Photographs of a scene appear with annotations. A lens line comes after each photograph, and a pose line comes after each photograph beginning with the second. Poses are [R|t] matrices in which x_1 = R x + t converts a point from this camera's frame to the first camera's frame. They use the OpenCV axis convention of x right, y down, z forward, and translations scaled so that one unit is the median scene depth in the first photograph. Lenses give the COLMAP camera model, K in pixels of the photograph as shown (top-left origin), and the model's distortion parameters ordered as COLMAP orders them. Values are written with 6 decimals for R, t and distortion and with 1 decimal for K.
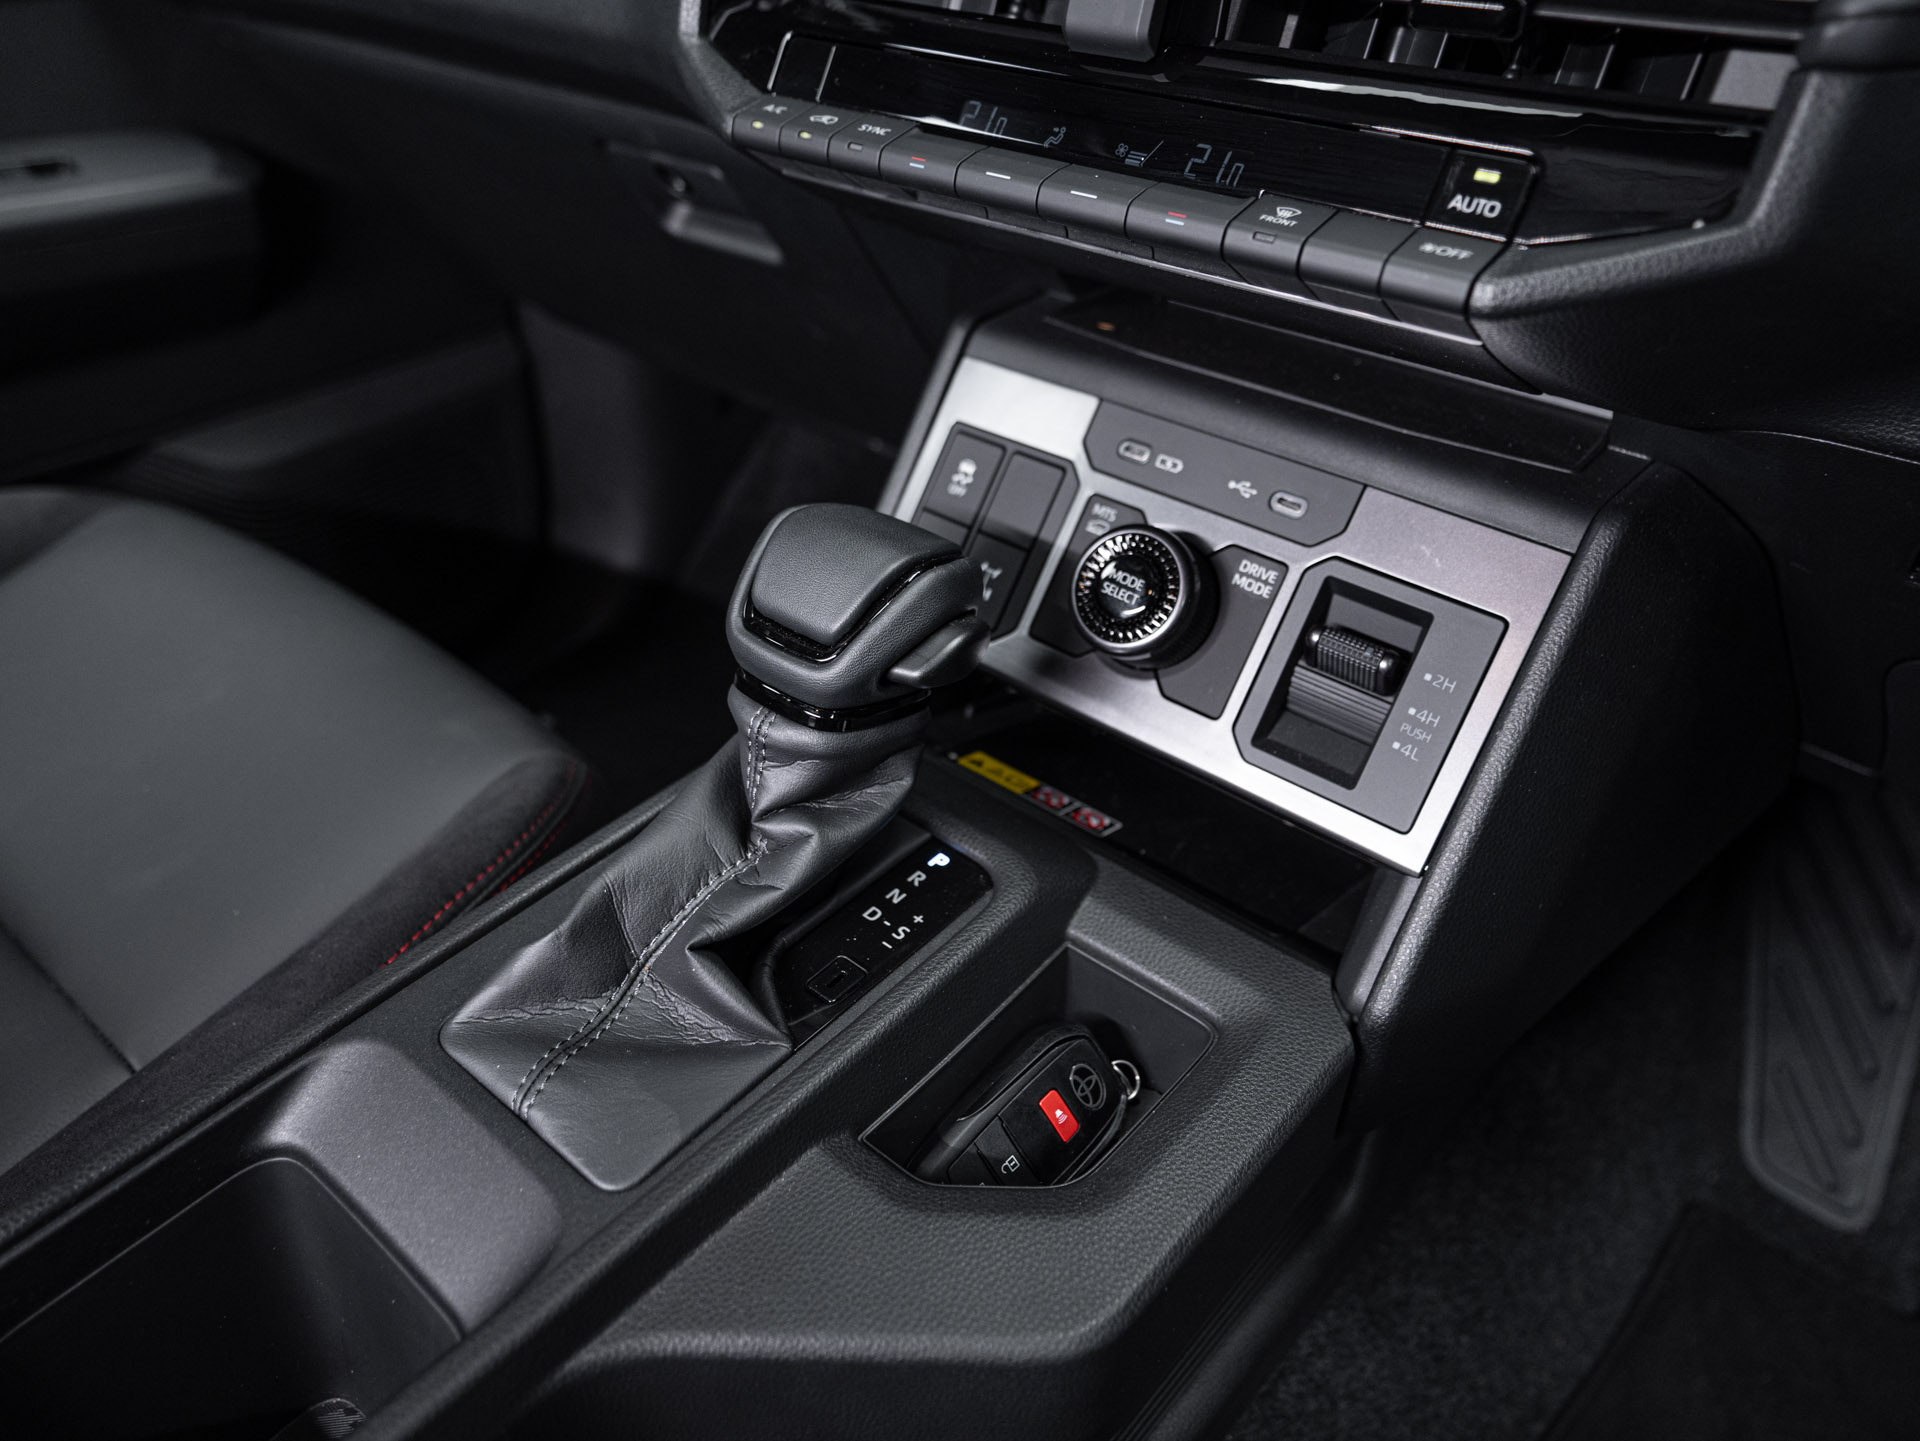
lens RADIAL K [[1331.0, 0, 960.0], [0, 1331.0, 720.5], [0, 0, 1]] dist [-0.040004, 0.063923]
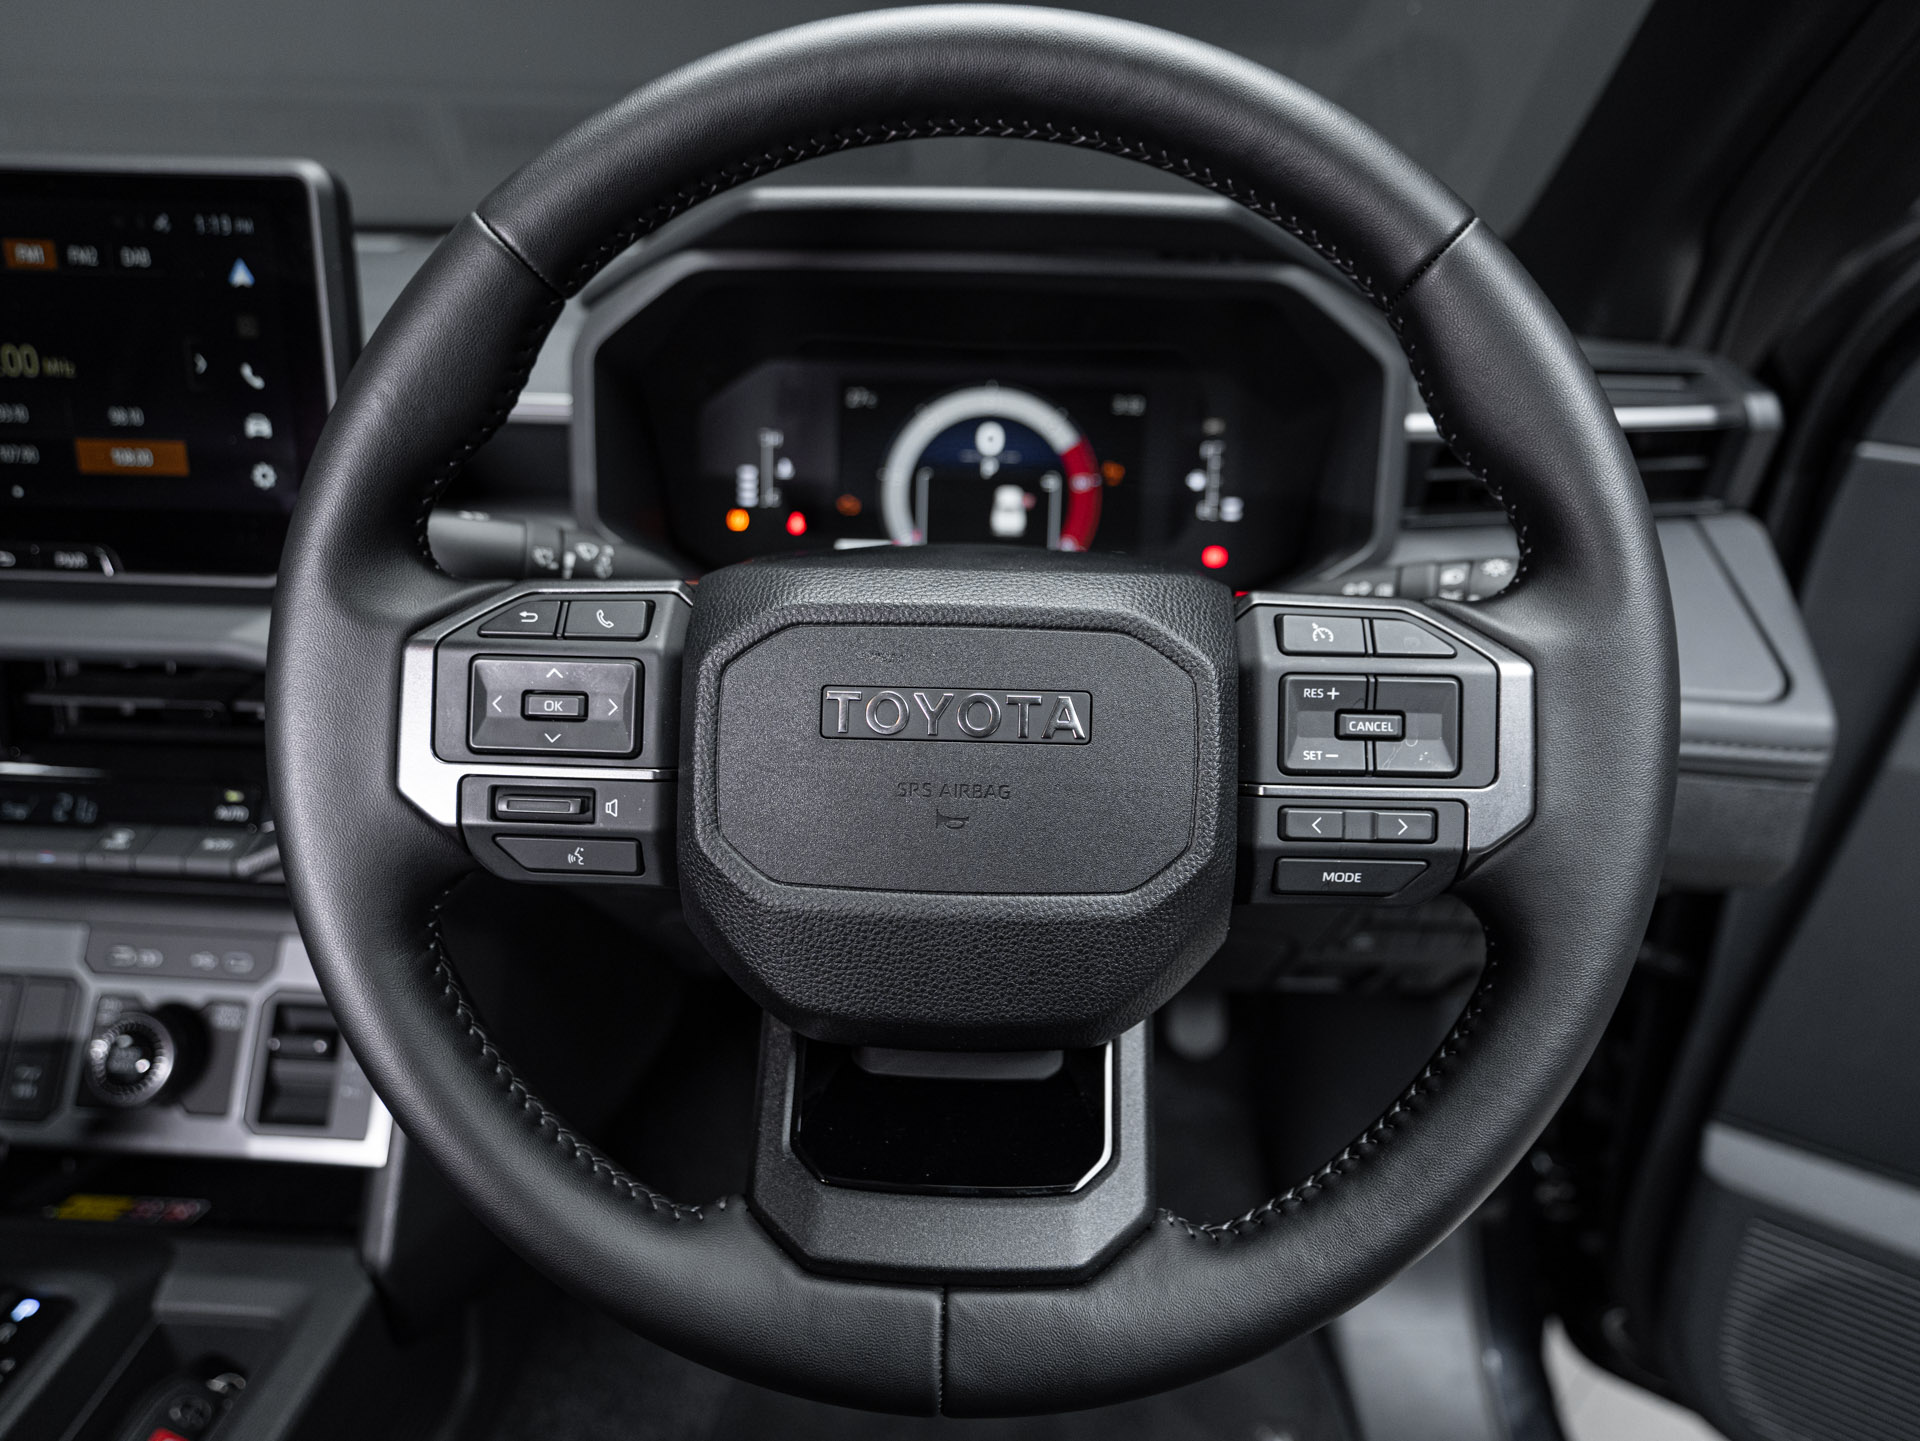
lens RADIAL K [[1174.2, 0, 960.0], [0, 1174.2, 720.5], [0, 0, 1]] dist [-0.054509, 0.045157]
pose [[0.798245, -0.254573, 0.545891, 0.277610], [0.348166, 0.934564, -0.073288, -0.038995], [-0.491512, 0.248562, 0.834645, -0.642526]]
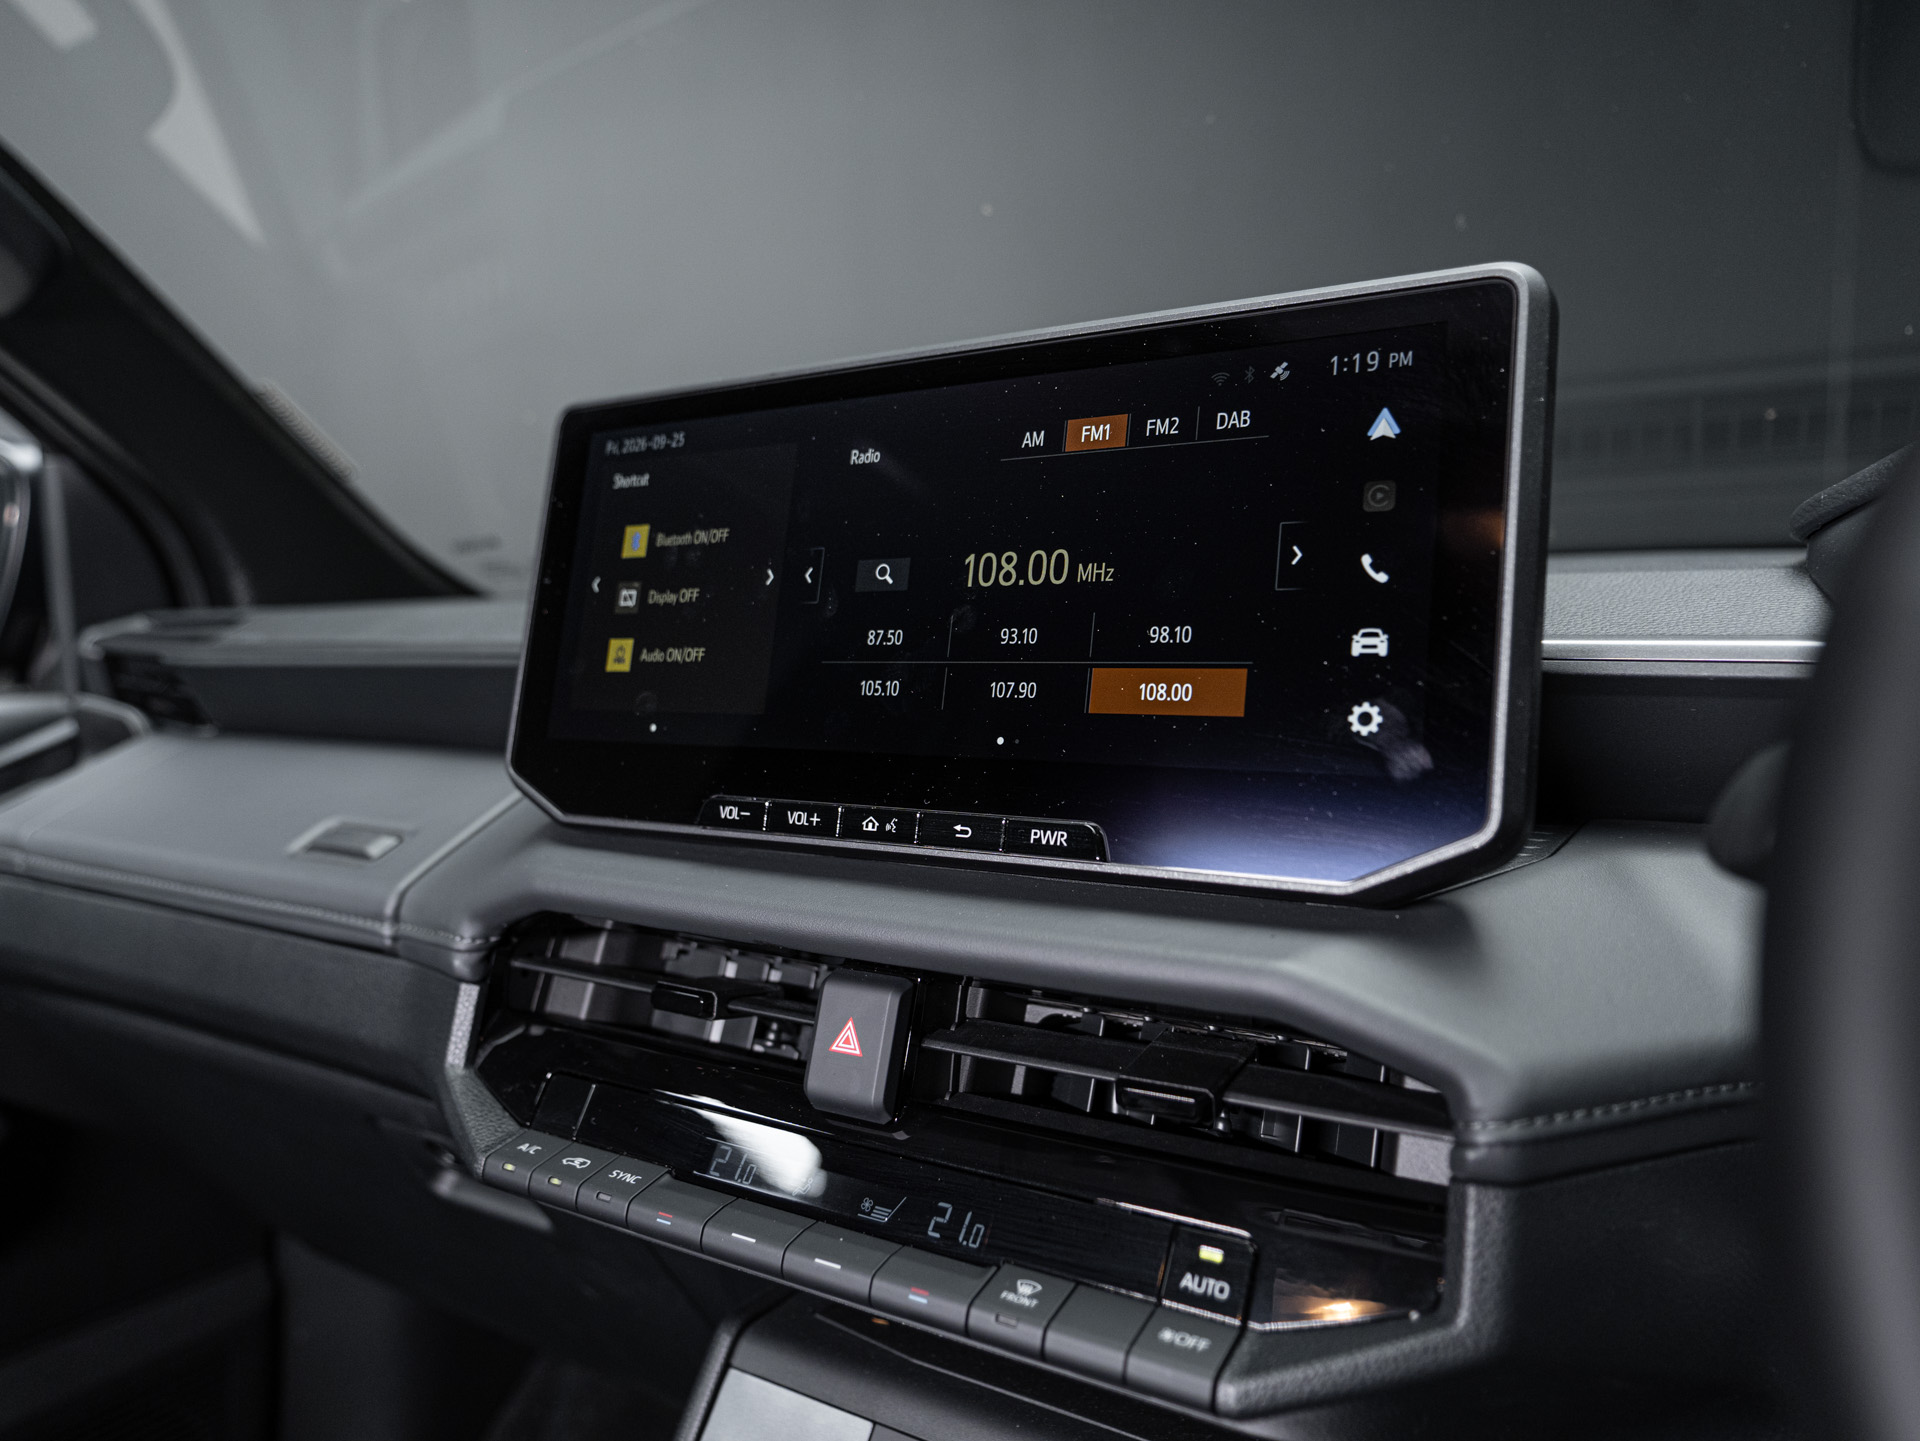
lens RADIAL K [[1331.0, 0, 960.0], [0, 1331.0, 720.5], [0, 0, 1]] dist [-0.040004, 0.063923]
pose [[0.991041, -0.011619, 0.133049, 0.057829], [0.083529, 0.831245, -0.549595, -0.163498], [-0.104210, 0.555785, 0.824769, -0.044815]]
